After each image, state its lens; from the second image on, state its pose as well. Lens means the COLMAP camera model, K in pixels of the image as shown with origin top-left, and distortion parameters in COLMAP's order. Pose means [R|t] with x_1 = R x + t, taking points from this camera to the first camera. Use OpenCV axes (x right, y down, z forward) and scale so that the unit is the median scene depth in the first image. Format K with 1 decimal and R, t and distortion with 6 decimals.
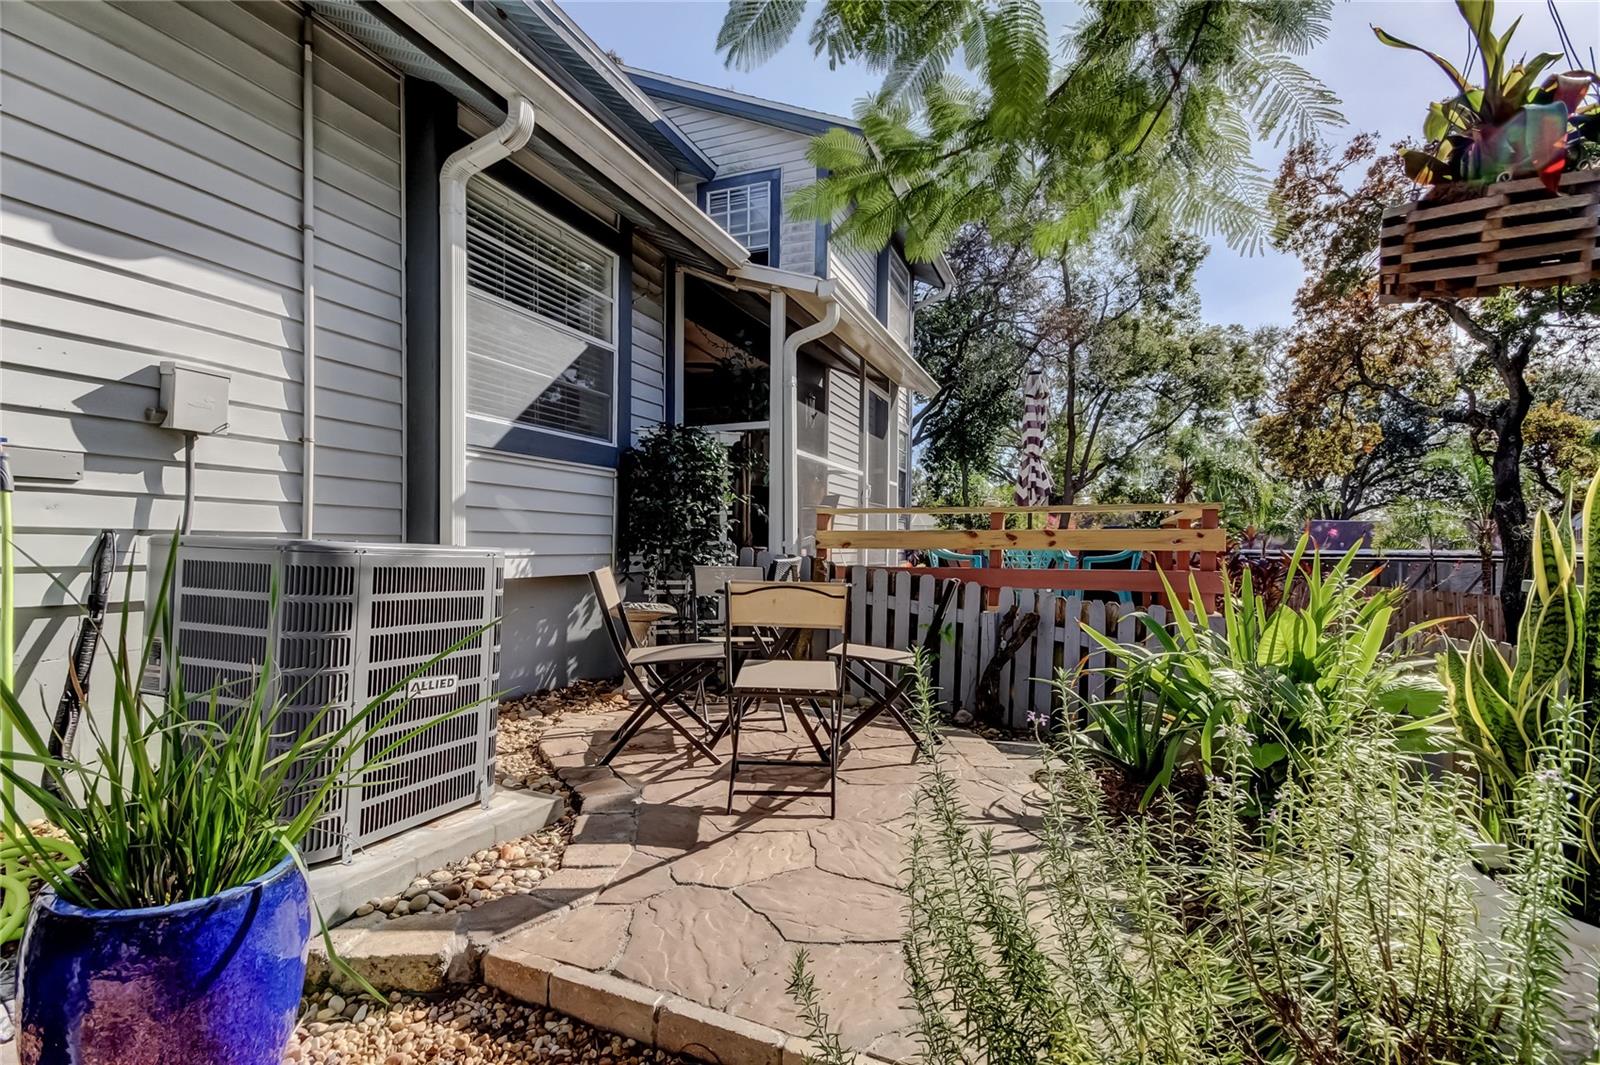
lens RADIAL K [[731.0, 0, 809.2], [0, 731.0, 552.5], [0, 0, 1]] dist [0.002229, 0.000479]
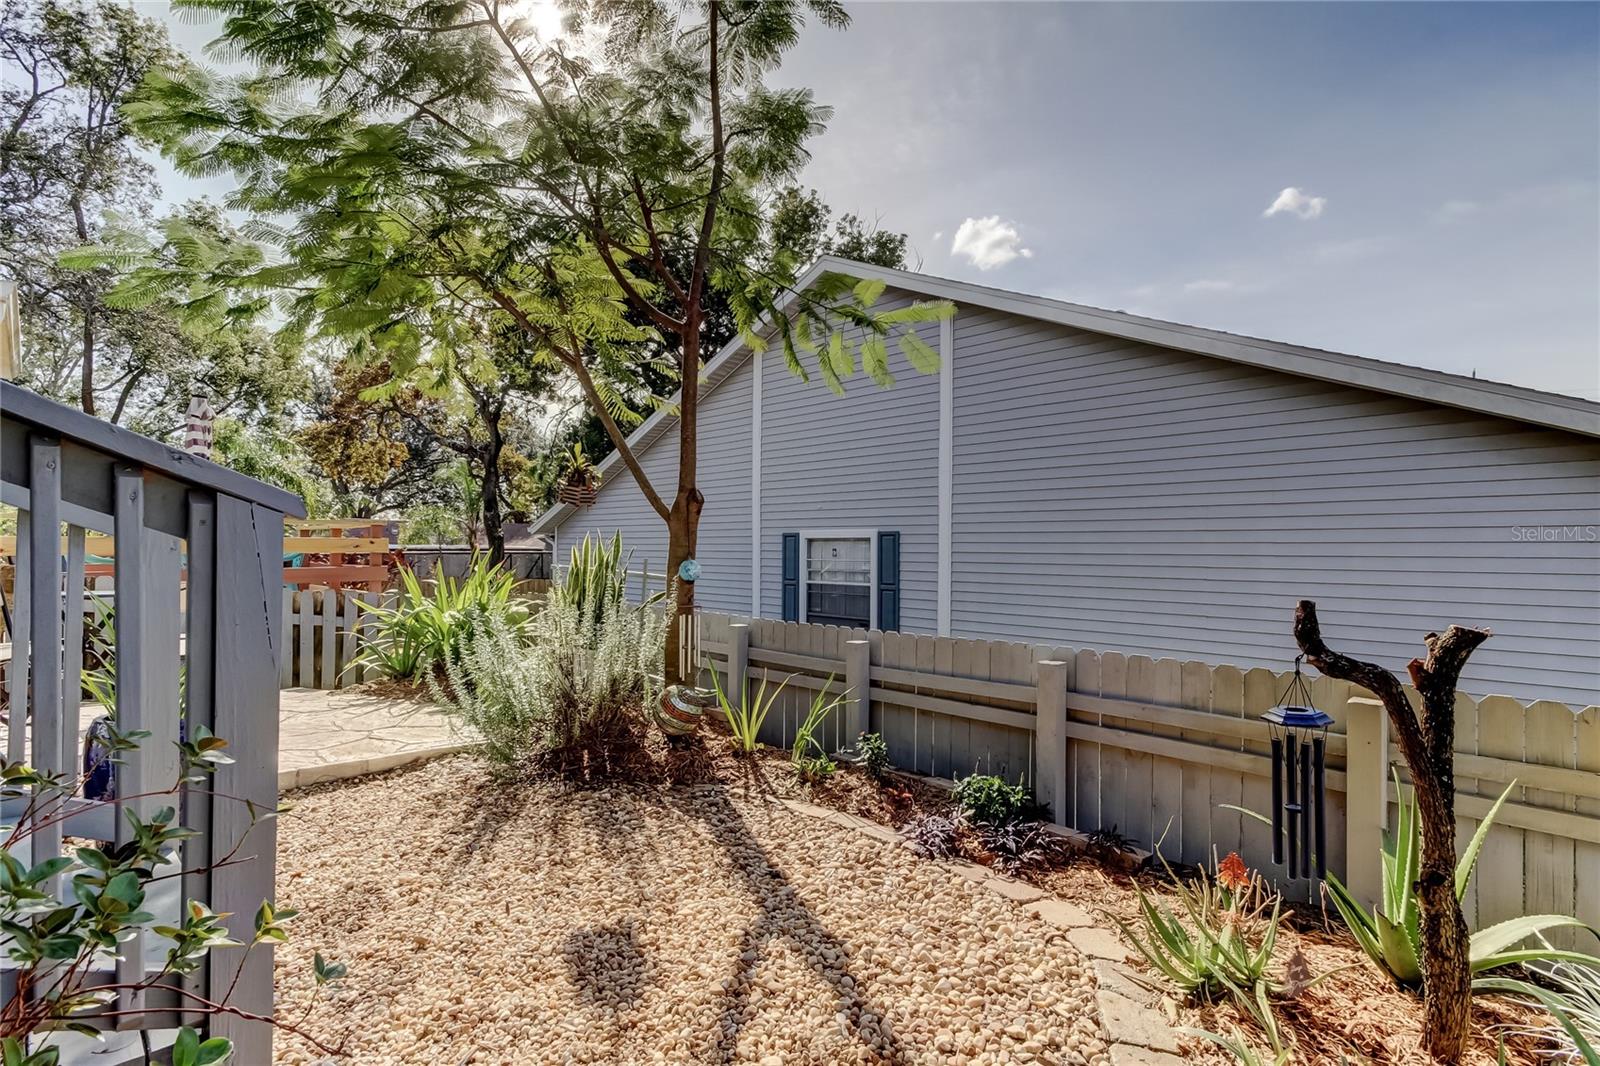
lens RADIAL K [[731.0, 0, 809.2], [0, 731.0, 553.0], [0, 0, 1]] dist [0.002229, 0.000479]
pose [[0.368596, -0.013824, 0.929487, -0.121294], [0.005036, 0.999904, 0.012875, -0.003648], [-0.929576, -0.000065, 0.368631, -0.089576]]
